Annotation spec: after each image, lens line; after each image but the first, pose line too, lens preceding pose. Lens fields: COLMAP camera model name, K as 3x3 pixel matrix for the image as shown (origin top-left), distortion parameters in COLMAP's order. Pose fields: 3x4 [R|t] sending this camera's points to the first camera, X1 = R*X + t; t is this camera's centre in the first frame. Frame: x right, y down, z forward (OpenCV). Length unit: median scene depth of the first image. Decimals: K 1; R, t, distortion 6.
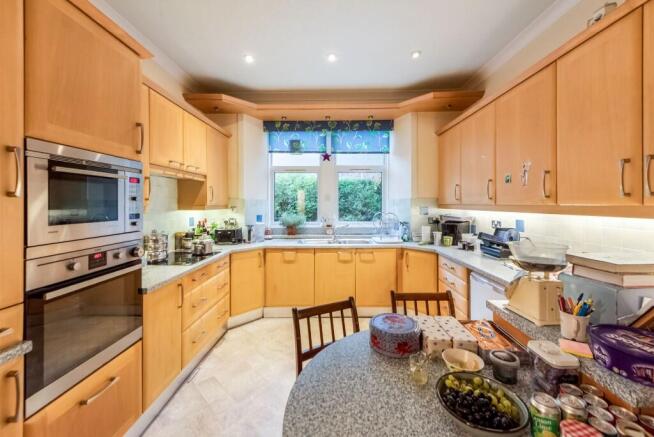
lens RADIAL K [[265.3, 0, 327.4], [0, 265.3, 204.0], [0, 0, 1]] dist [0.000088, -0.000030]
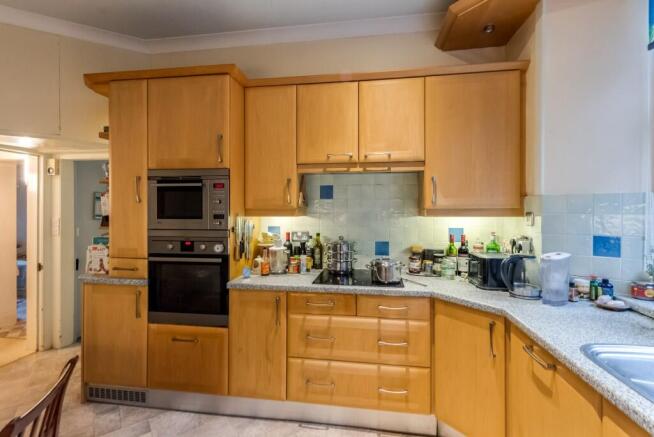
lens RADIAL K [[297.6, 0, 327.1], [0, 297.6, 205.7], [0, 0, 1]] dist [0.000259, 0.000009]
pose [[-0.120677, -0.006597, -0.992670, 0.520918], [-0.002090, 0.999977, -0.006391, 0.004691], [0.992690, 0.001304, -0.120688, 1.654780]]
